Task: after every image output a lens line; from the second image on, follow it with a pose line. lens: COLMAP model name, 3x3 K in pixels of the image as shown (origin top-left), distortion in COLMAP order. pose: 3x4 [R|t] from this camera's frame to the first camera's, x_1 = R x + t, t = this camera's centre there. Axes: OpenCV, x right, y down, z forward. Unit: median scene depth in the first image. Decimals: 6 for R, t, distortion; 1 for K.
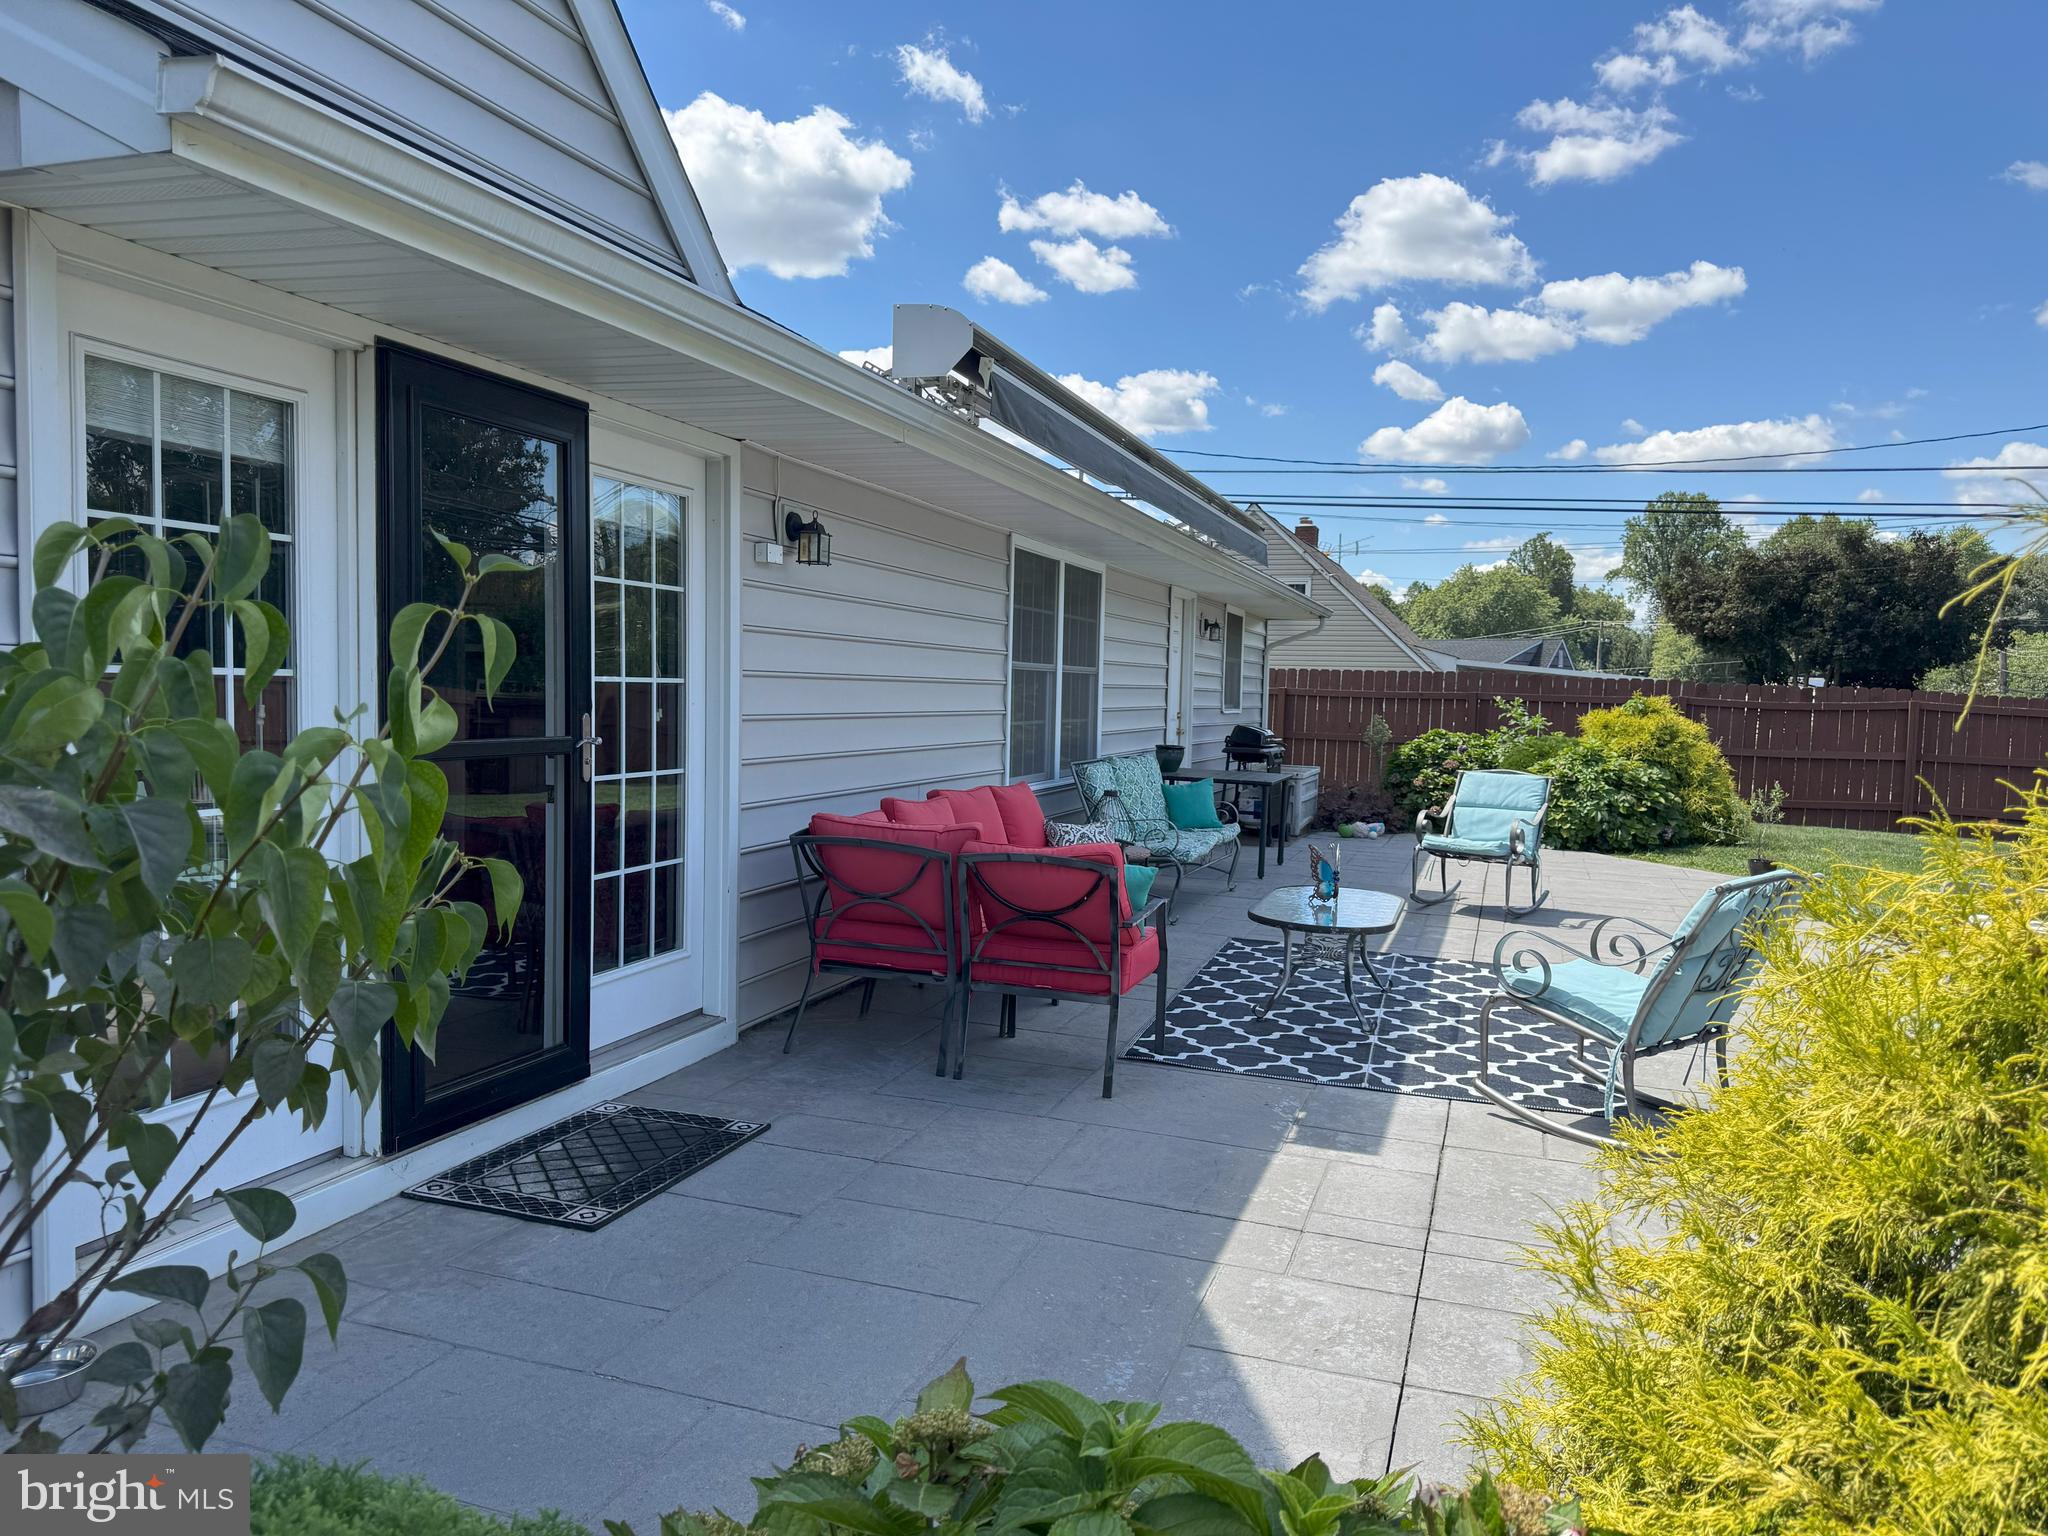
lens RADIAL K [[1448.5, 0, 1024.0], [0, 1448.5, 768.0], [0, 0, 1]] dist [0.120212, -0.164743]
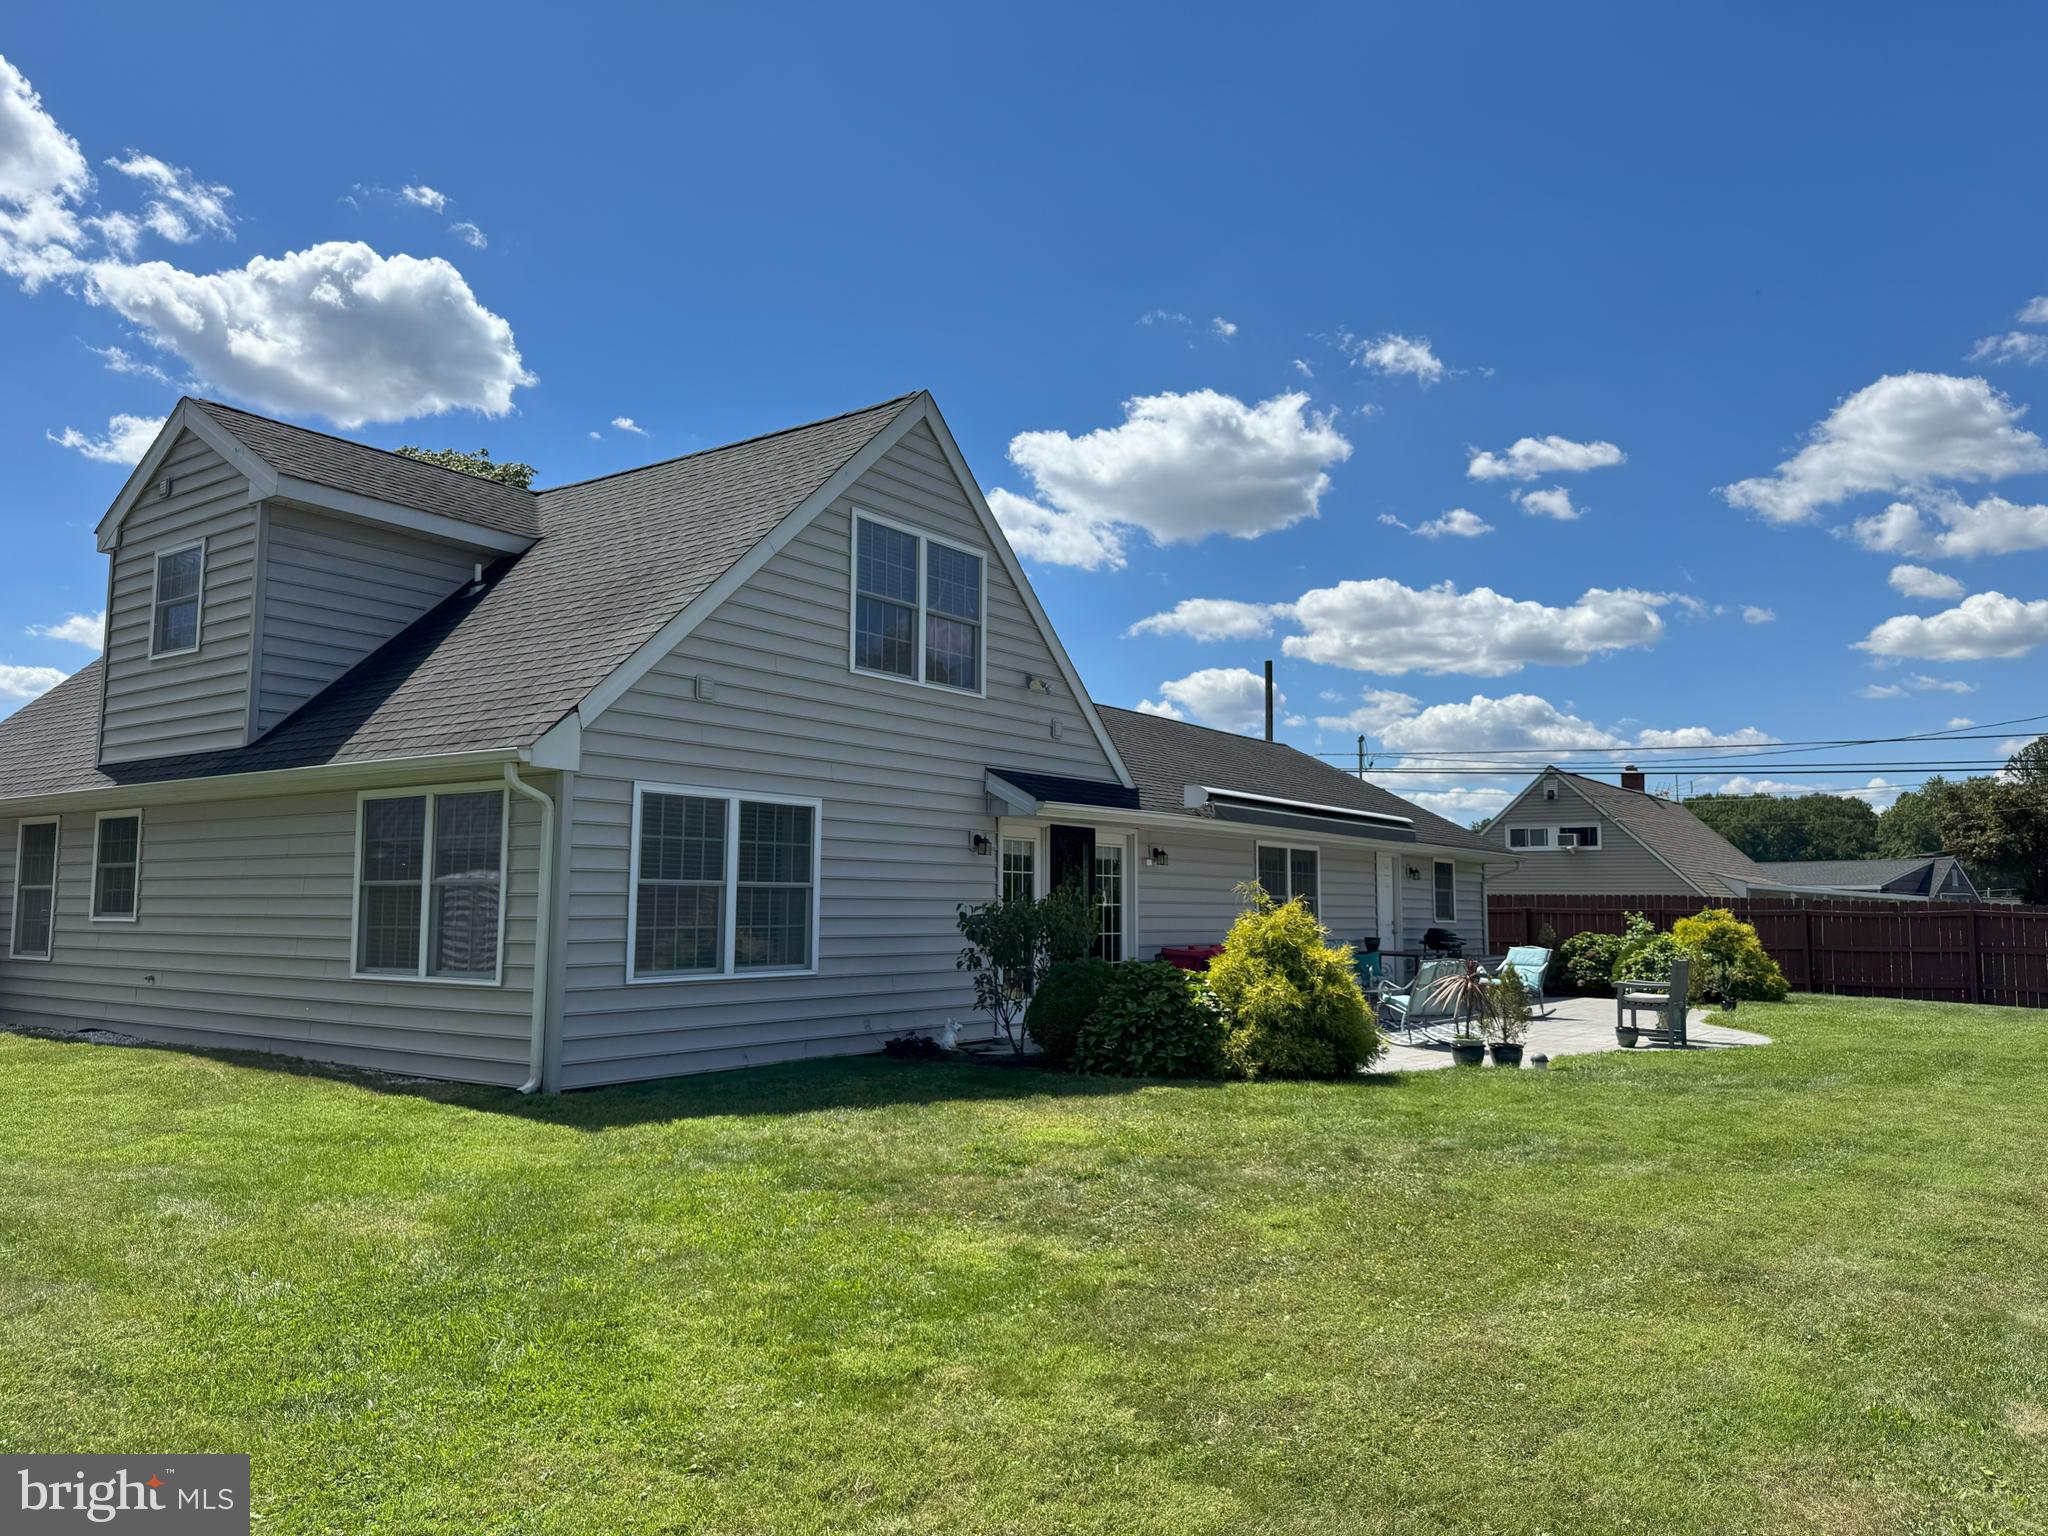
lens RADIAL K [[1448.5, 0, 1024.0], [0, 1448.5, 768.0], [0, 0, 1]] dist [0.120212, -0.164743]
pose [[0.947506, -0.047157, -0.316241, 0.207526], [-0.003648, 0.987405, -0.158169, 0.053697], [0.319717, 0.151020, 0.935400, -0.742629]]
